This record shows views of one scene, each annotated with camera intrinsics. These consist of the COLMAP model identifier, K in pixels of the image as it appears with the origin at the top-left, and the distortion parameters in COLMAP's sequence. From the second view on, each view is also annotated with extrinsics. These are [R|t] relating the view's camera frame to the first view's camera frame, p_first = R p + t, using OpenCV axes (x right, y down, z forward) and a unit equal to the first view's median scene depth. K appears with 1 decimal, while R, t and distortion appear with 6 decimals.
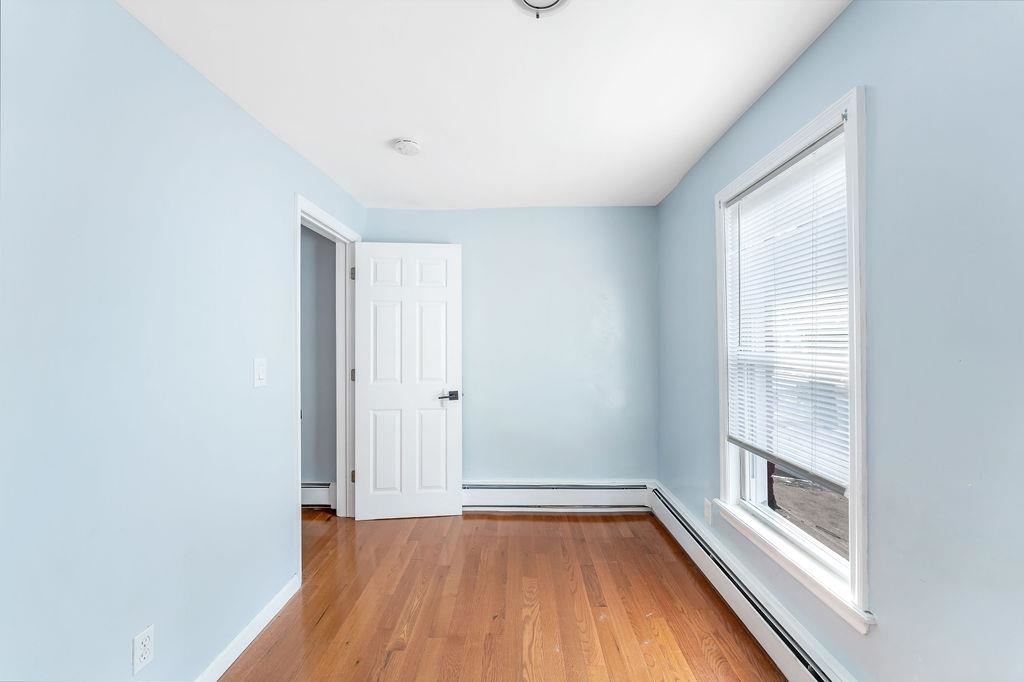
lens RADIAL K [[414.3, 0, 512.0], [0, 414.3, 341.0], [0, 0, 1]] dist [-0.011571, 0.000098]
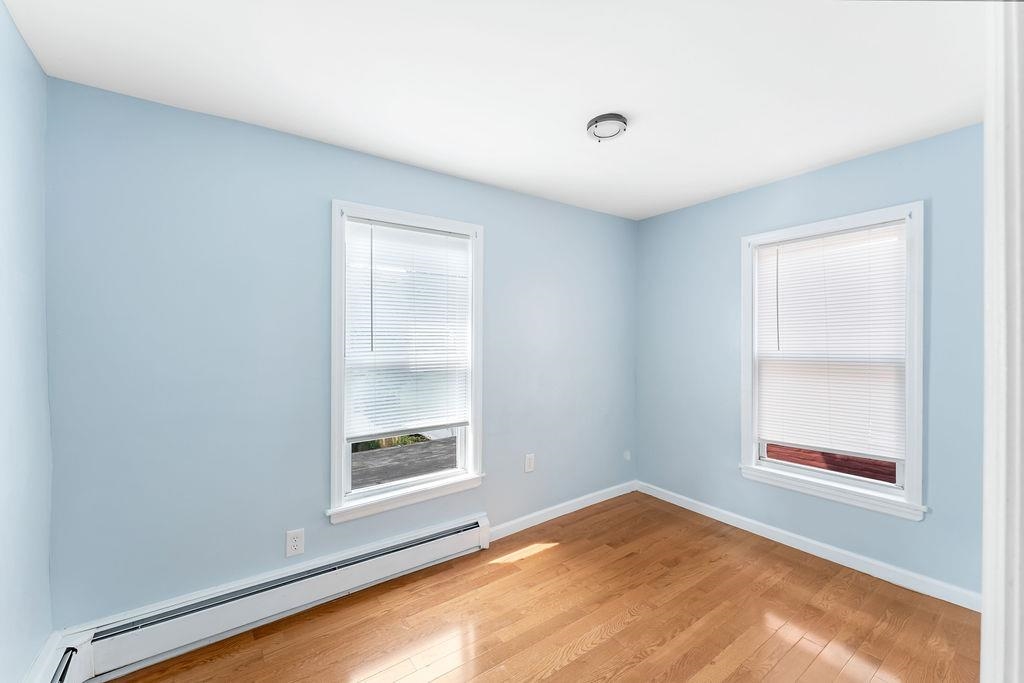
lens RADIAL K [[411.0, 0, 512.0], [0, 411.0, 341.5], [0, 0, 1]] dist [-0.001753, -0.000249]
pose [[-0.601581, 0.008018, 0.798772, -0.773643], [0.009278, 0.999952, -0.003050, -0.008785], [-0.798758, 0.005576, -0.601627, 1.776917]]
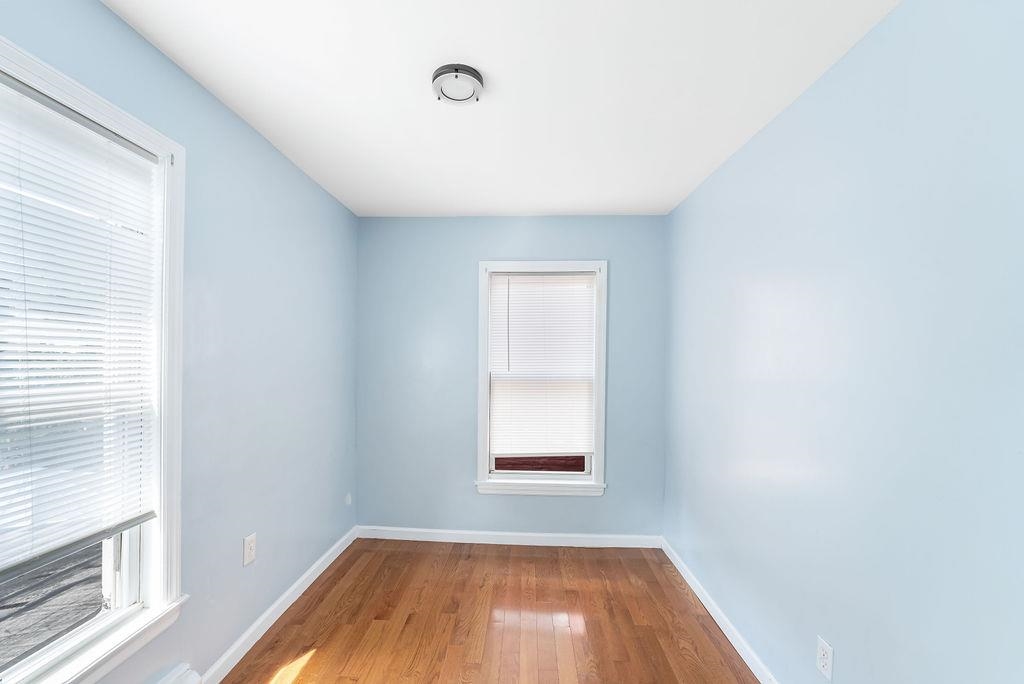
lens RADIAL K [[418.1, 0, 503.8], [0, 418.1, 364.3], [0, 0, 1]] dist [-0.014500, 0.000032]
pose [[-0.999458, -0.002023, 0.032851, -0.086763], [-0.001721, 0.999956, 0.009220, -0.015605], [-0.032868, 0.009159, -0.999418, 1.777300]]
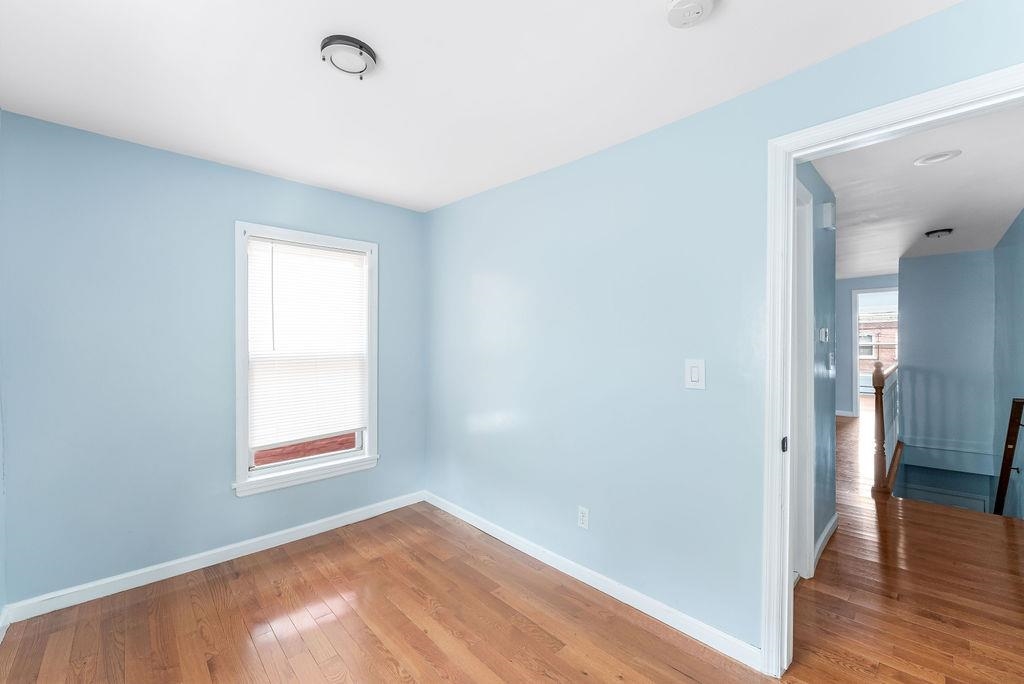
lens RADIAL K [[414.3, 0, 512.0], [0, 414.3, 342.0], [0, 0, 1]] dist [-0.011571, 0.000098]
pose [[-0.708152, 0.009222, -0.706000, 0.471257], [0.004147, 0.999952, 0.008902, -0.012053], [0.706048, 0.003376, -0.708156, 1.729487]]
